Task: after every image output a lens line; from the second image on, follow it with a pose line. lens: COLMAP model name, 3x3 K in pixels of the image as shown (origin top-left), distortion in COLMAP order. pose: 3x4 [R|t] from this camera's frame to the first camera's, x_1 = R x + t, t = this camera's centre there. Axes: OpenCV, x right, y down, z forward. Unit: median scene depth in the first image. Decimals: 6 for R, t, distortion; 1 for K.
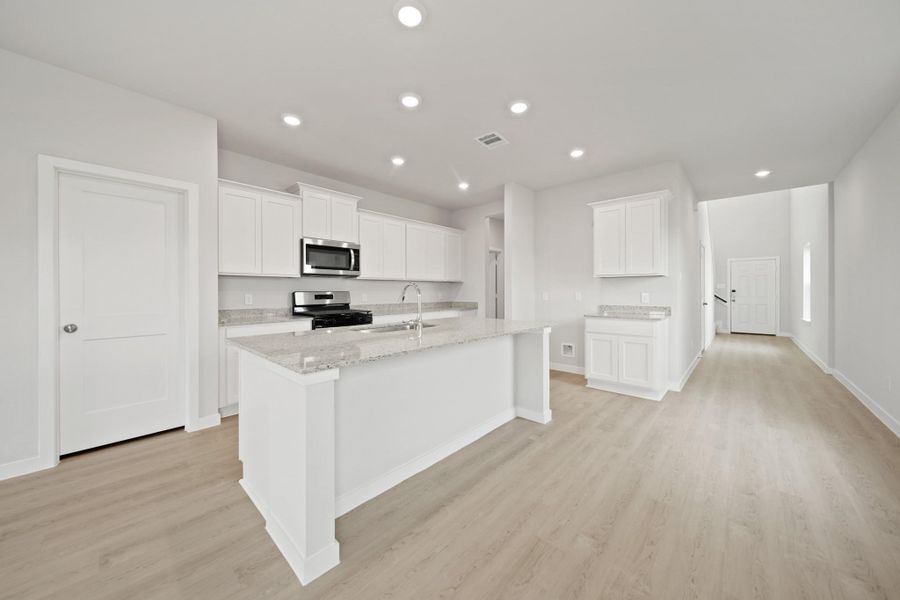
lens RADIAL K [[319.0, 0, 450.8], [0, 319.0, 291.3], [0, 0, 1]] dist [0.000377, 0.000017]
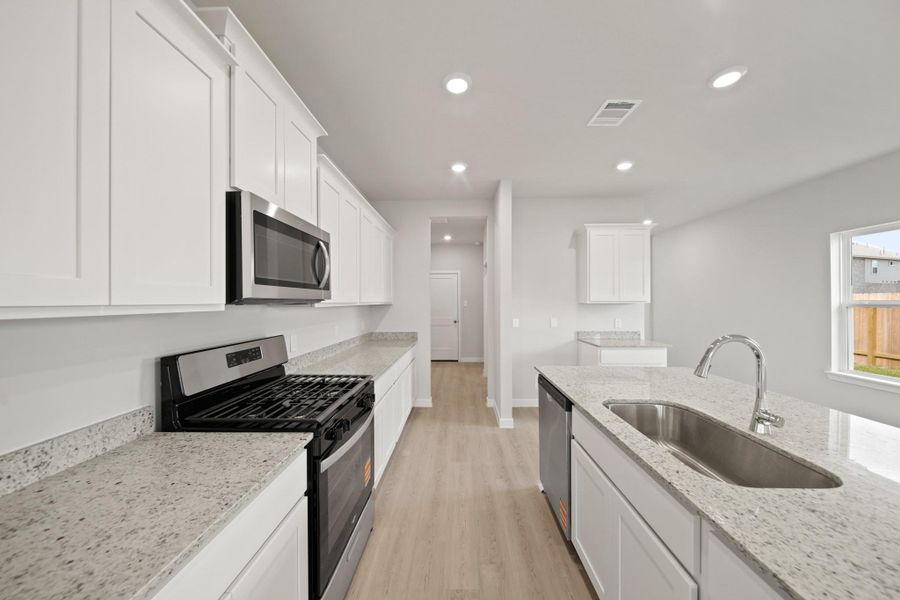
lens RADIAL K [[316.8, 0, 452.8], [0, 316.8, 299.2], [0, 0, 1]] dist [-0.000459, -0.000043]
pose [[0.748812, 0.004742, 0.662765, -0.492332], [0.000983, 0.999965, -0.008265, -0.050406], [-0.662781, 0.006840, 0.748782, 0.584551]]
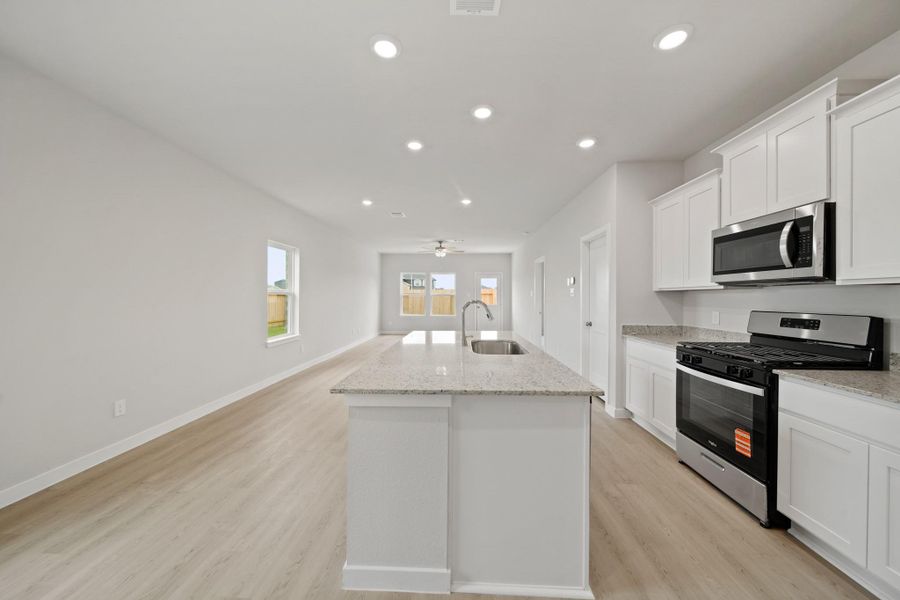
lens RADIAL K [[316.8, 0, 452.8], [0, 316.8, 299.2], [0, 0, 1]] dist [-0.000459, -0.000043]
pose [[-0.764191, 0.003525, -0.644980, 0.364050], [-0.002676, 0.999959, 0.008637, -0.025125], [0.644985, 0.008326, -0.764150, 1.092410]]
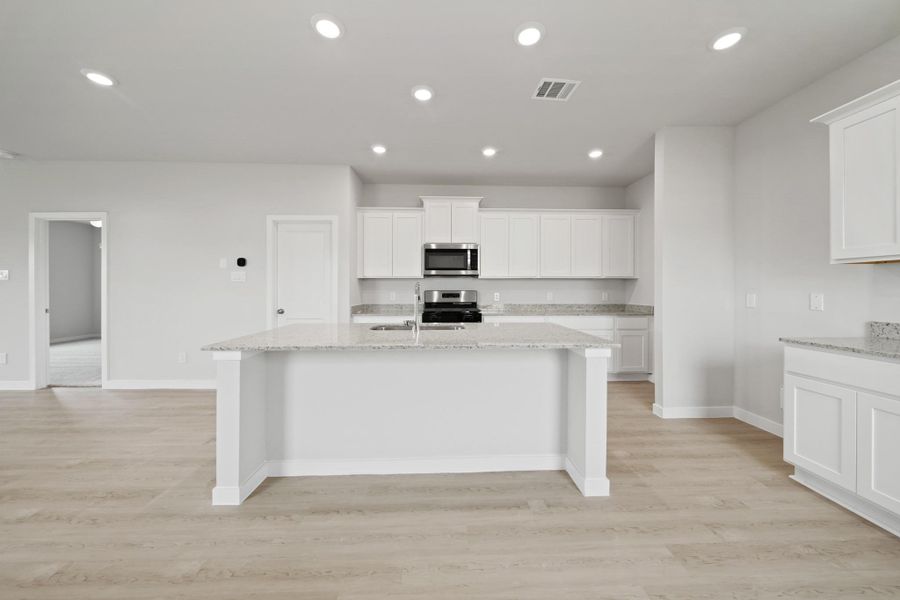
lens RADIAL K [[320.2, 0, 450.8], [0, 320.2, 289.3], [0, 0, 1]] dist [-0.000597, -0.000081]
pose [[0.703128, 0.001341, -0.711062, 0.403594], [-0.002135, 0.999998, -0.000225, -0.003721], [0.711060, 0.001676, 0.703129, 0.245994]]
